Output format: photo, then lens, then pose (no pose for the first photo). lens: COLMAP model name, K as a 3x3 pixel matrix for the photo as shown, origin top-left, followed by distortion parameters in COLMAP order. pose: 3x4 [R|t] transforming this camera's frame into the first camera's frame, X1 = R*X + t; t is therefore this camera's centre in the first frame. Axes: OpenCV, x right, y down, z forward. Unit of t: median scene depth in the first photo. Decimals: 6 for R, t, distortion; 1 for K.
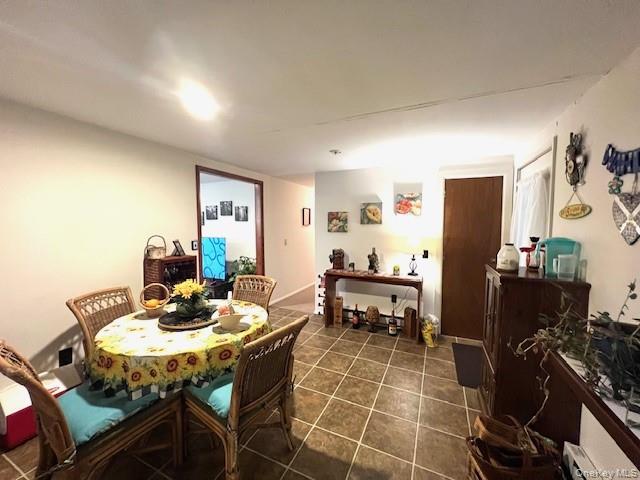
lens RADIAL K [[257.3, 0, 320.0], [0, 257.3, 240.0], [0, 0, 1]] dist [-0.000025, -0.000062]
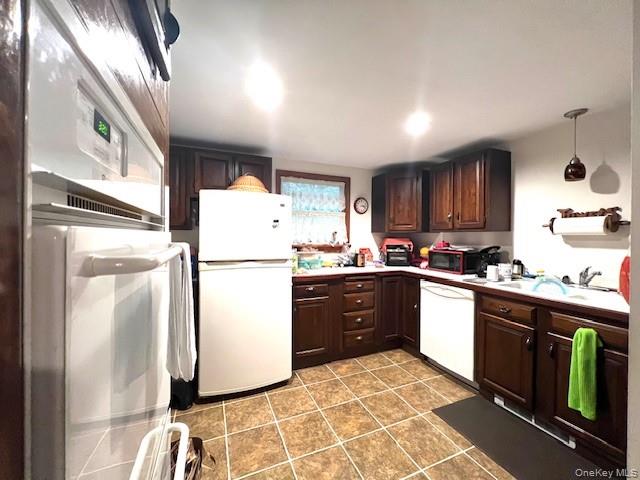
lens RADIAL K [[257.3, 0, 320.0], [0, 257.3, 240.0], [0, 0, 1]] dist [-0.000025, -0.000062]
pose [[-0.666940, 0.002033, -0.745109, 0.724468], [-0.051481, 0.997481, 0.048802, -0.034615], [0.743331, 0.070907, -0.665155, 1.558175]]
